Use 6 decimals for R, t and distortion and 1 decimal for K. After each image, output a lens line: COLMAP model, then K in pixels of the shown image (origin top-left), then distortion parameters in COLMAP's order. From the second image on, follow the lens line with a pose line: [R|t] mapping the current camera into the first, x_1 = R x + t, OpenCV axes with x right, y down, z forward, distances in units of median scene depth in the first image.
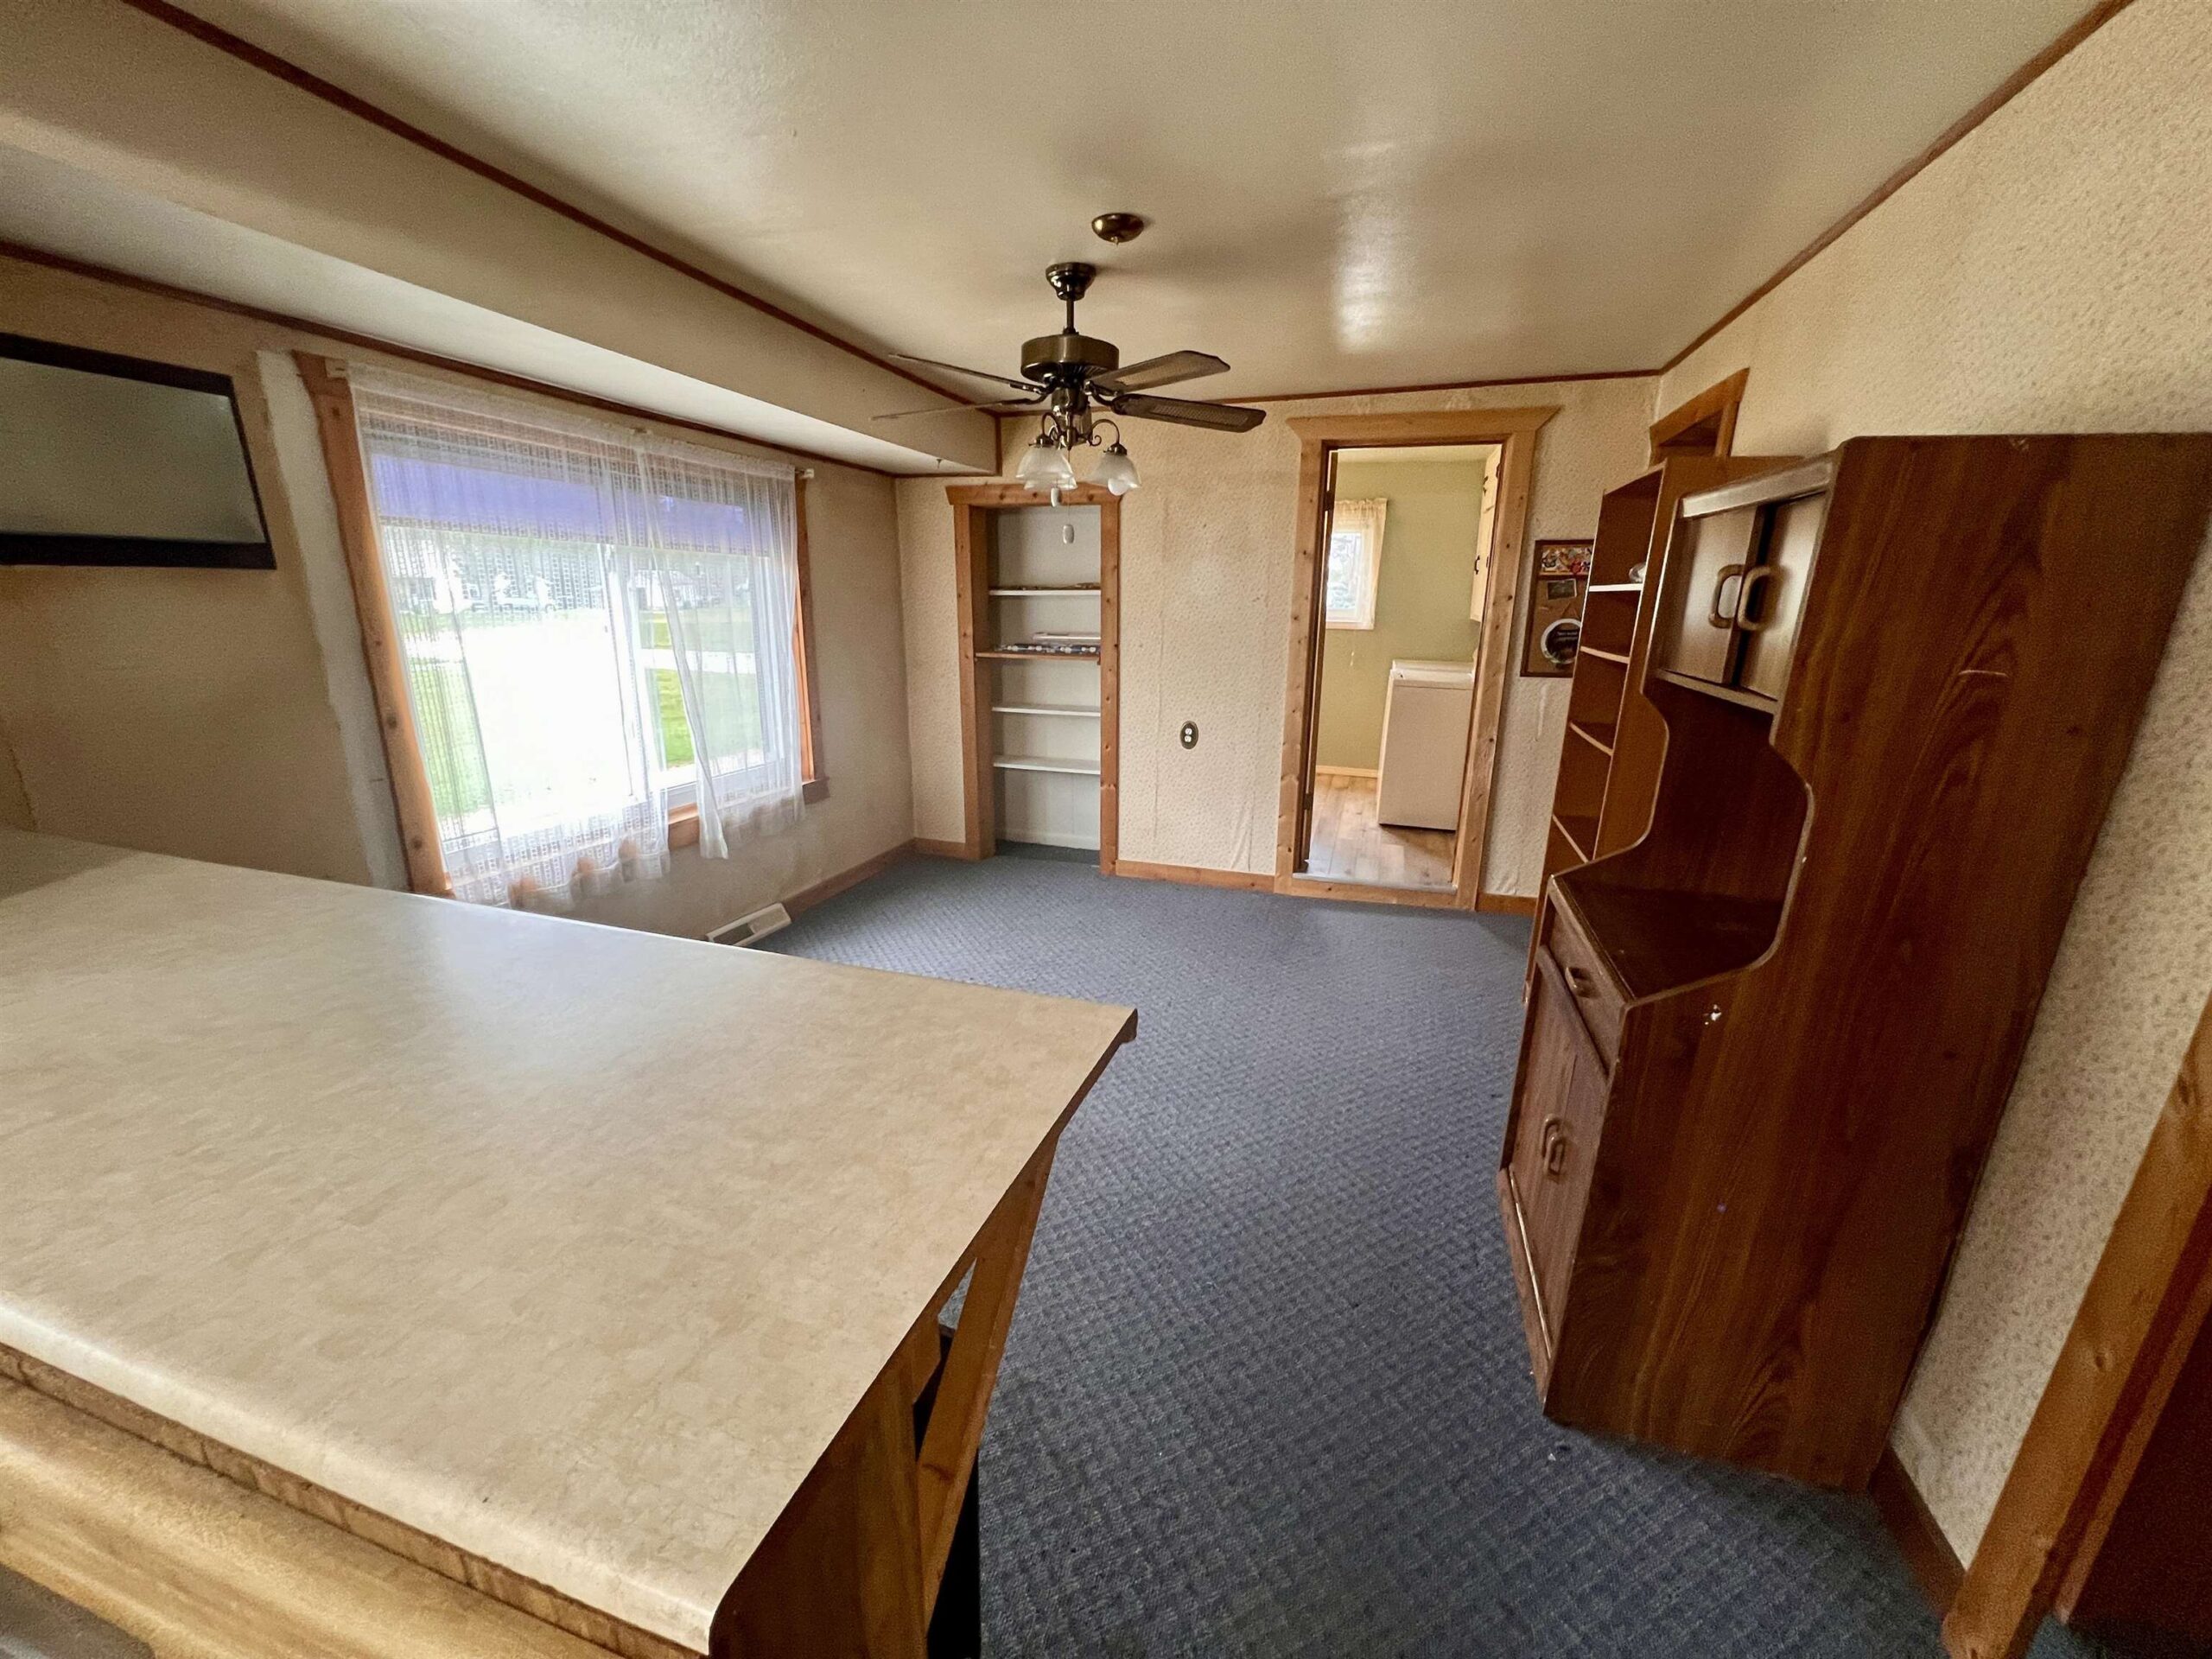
lens RADIAL K [[880.4, 0, 1113.8], [0, 880.4, 831.7], [0, 0, 1]] dist [-0.001471, -0.000144]
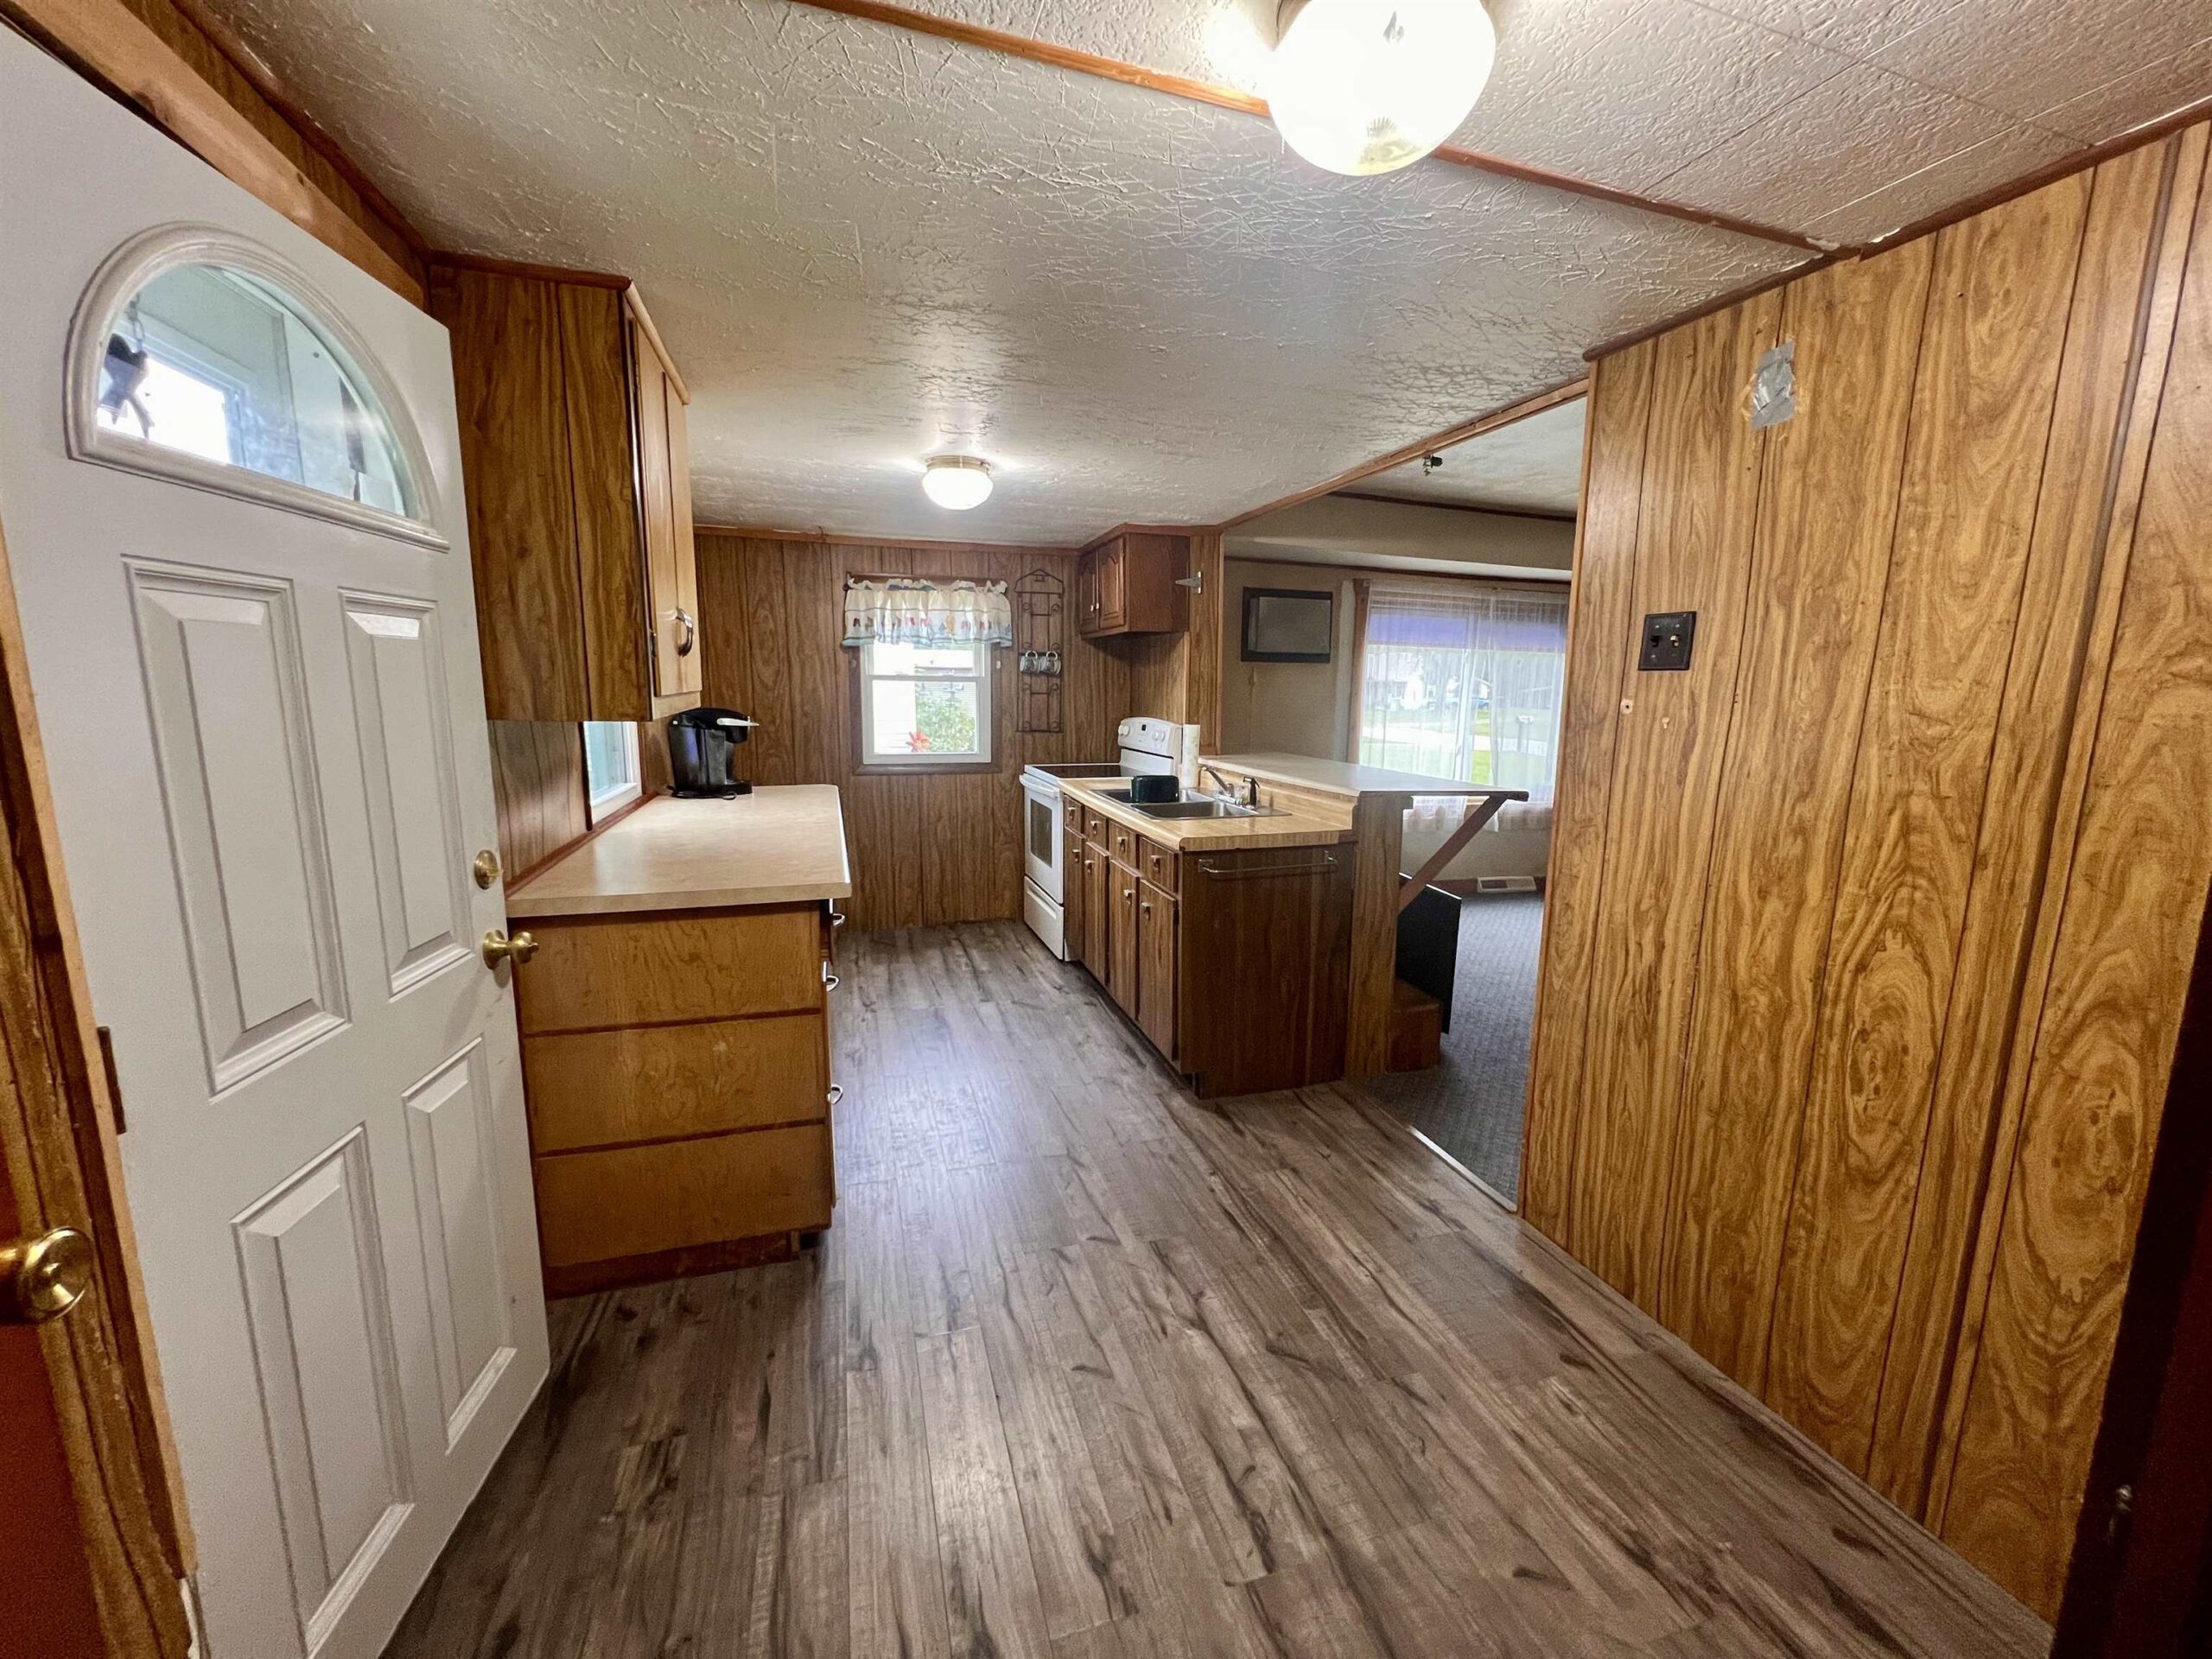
lens RADIAL K [[880.4, 0, 1111.3], [0, 880.4, 827.3], [0, 0, 1]] dist [-0.001471, -0.000144]
pose [[0.572801, 0.125535, -0.810025, 0.690460], [-0.219546, 0.975594, -0.004056, 0.268933], [0.789746, 0.180161, 0.586382, -0.774941]]
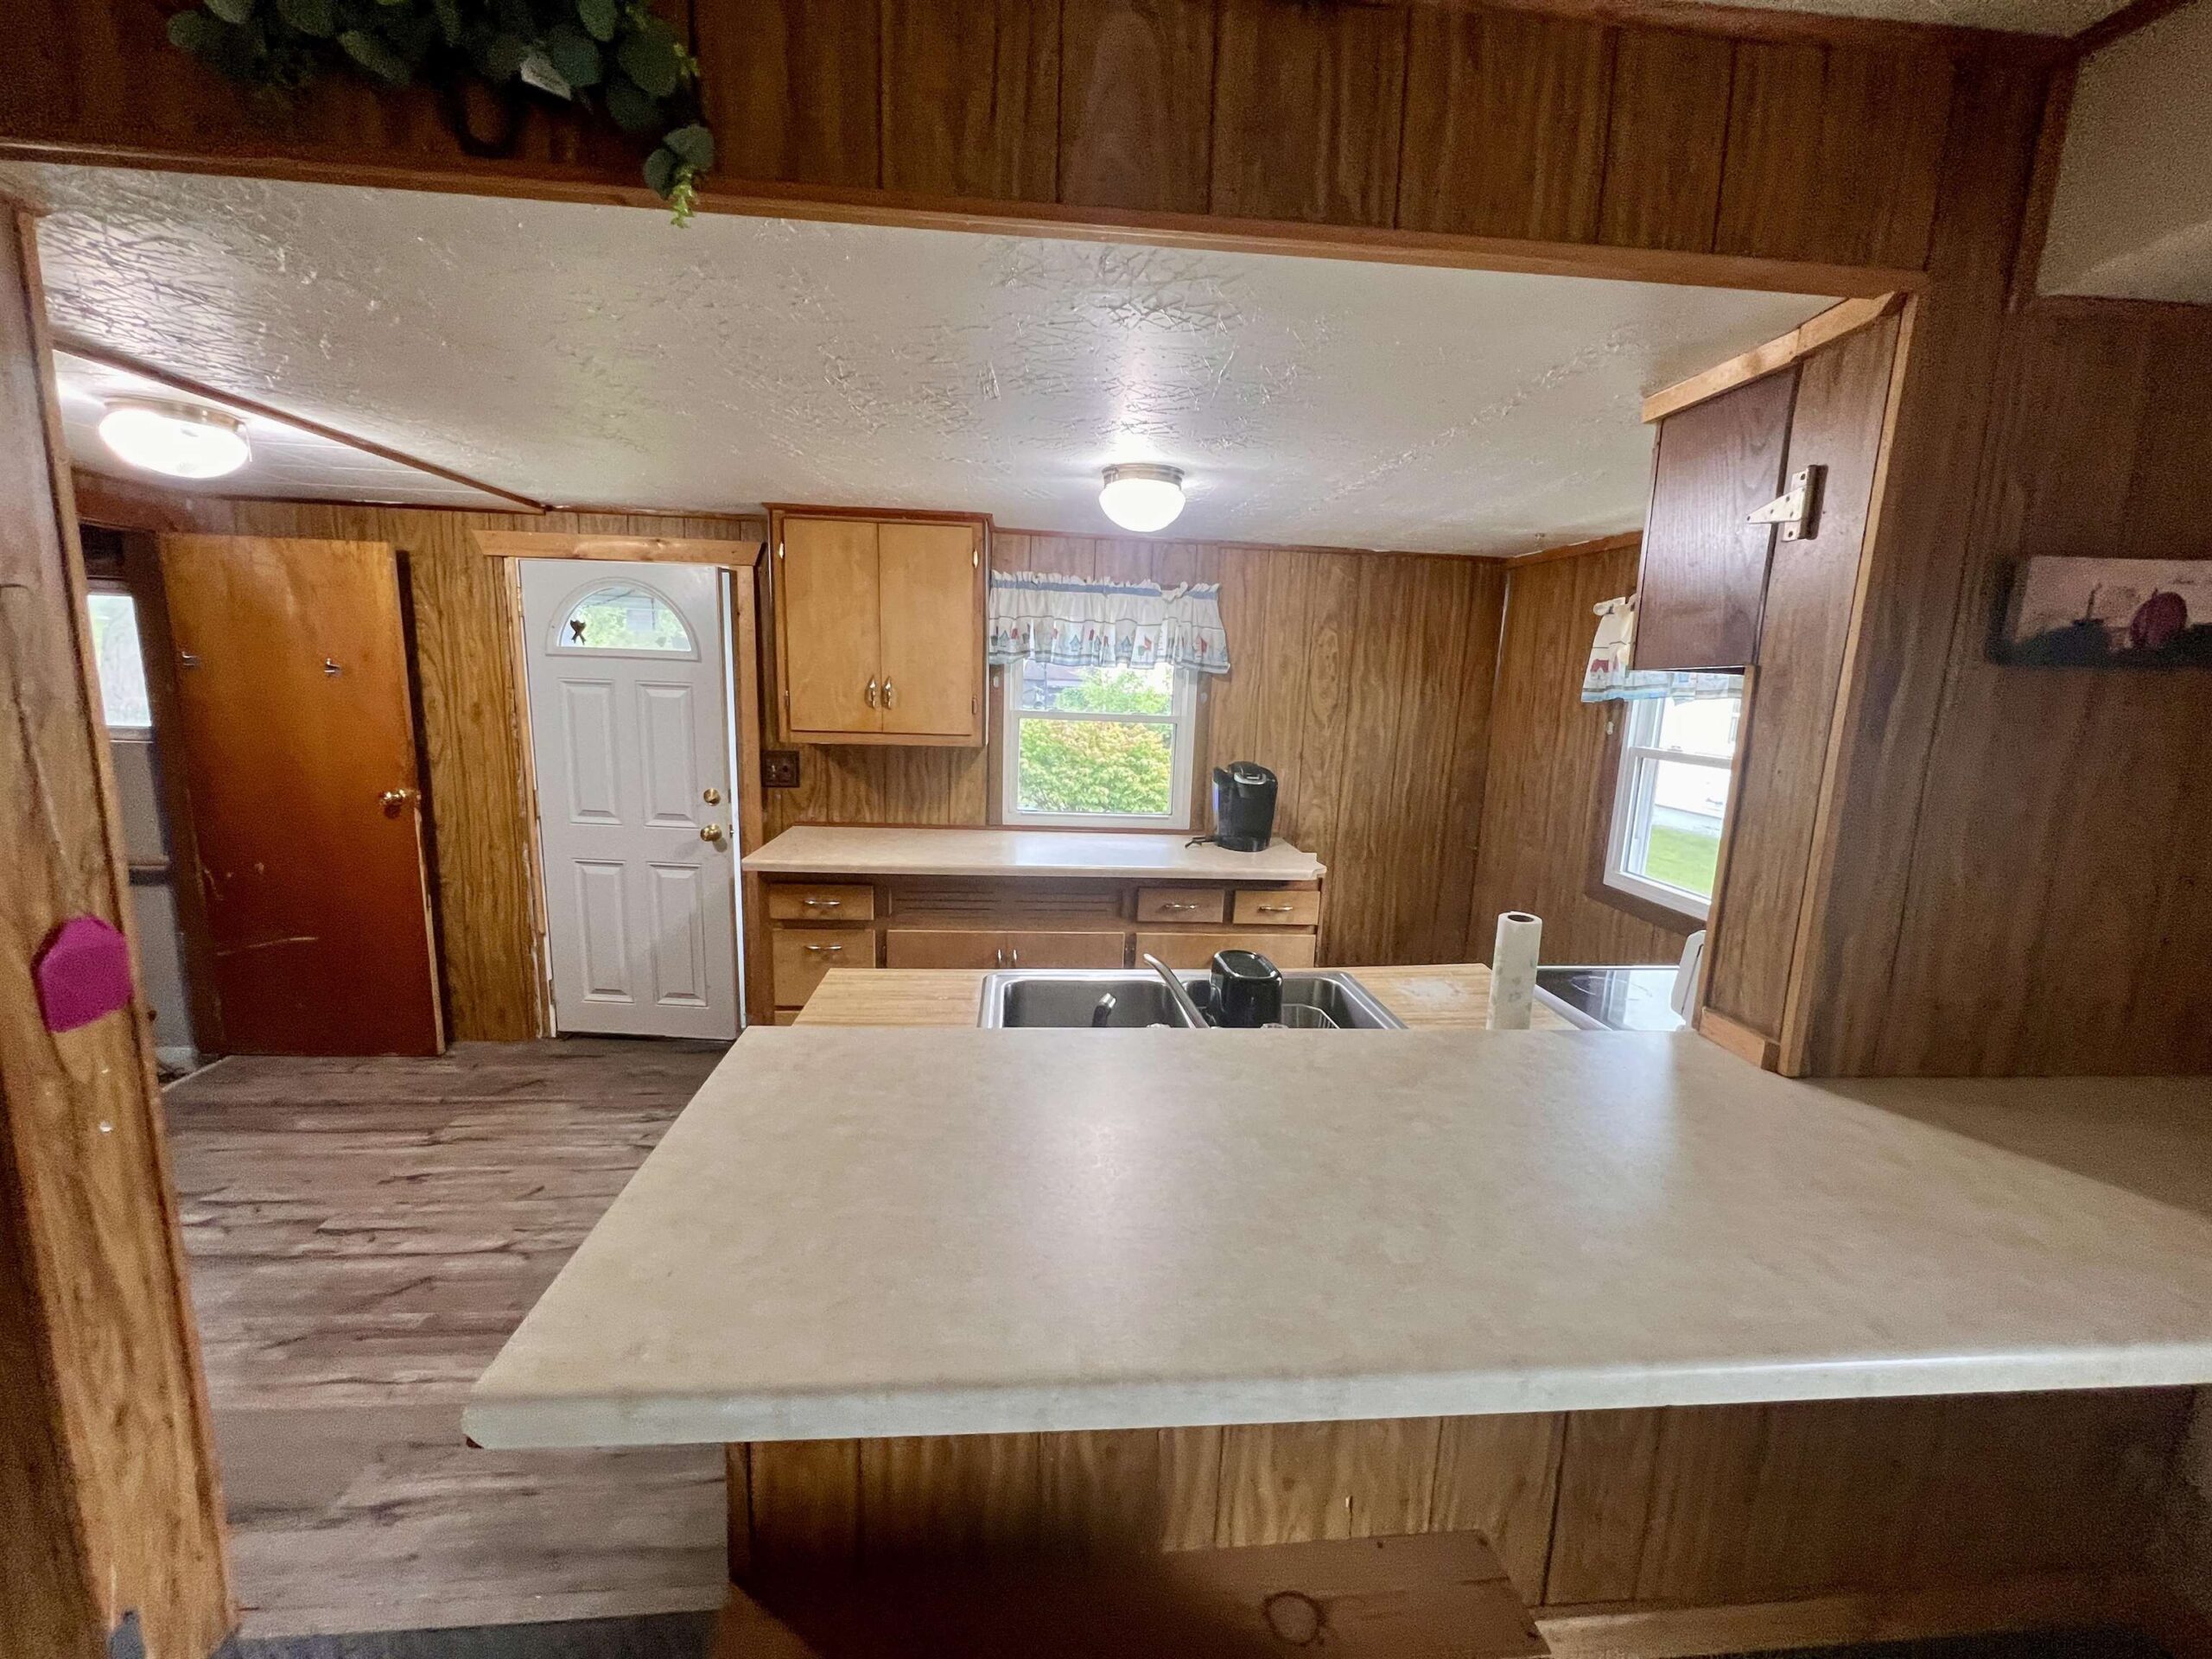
lens RADIAL K [[880.4, 0, 1101.4], [0, 880.4, 823.1], [0, 0, 1]] dist [-0.001471, -0.000144]
pose [[-0.925117, 0.048254, -0.376603, -1.663741], [-0.112273, 0.912767, 0.392749, -1.094054], [0.362702, 0.405621, -0.838999, 3.505082]]
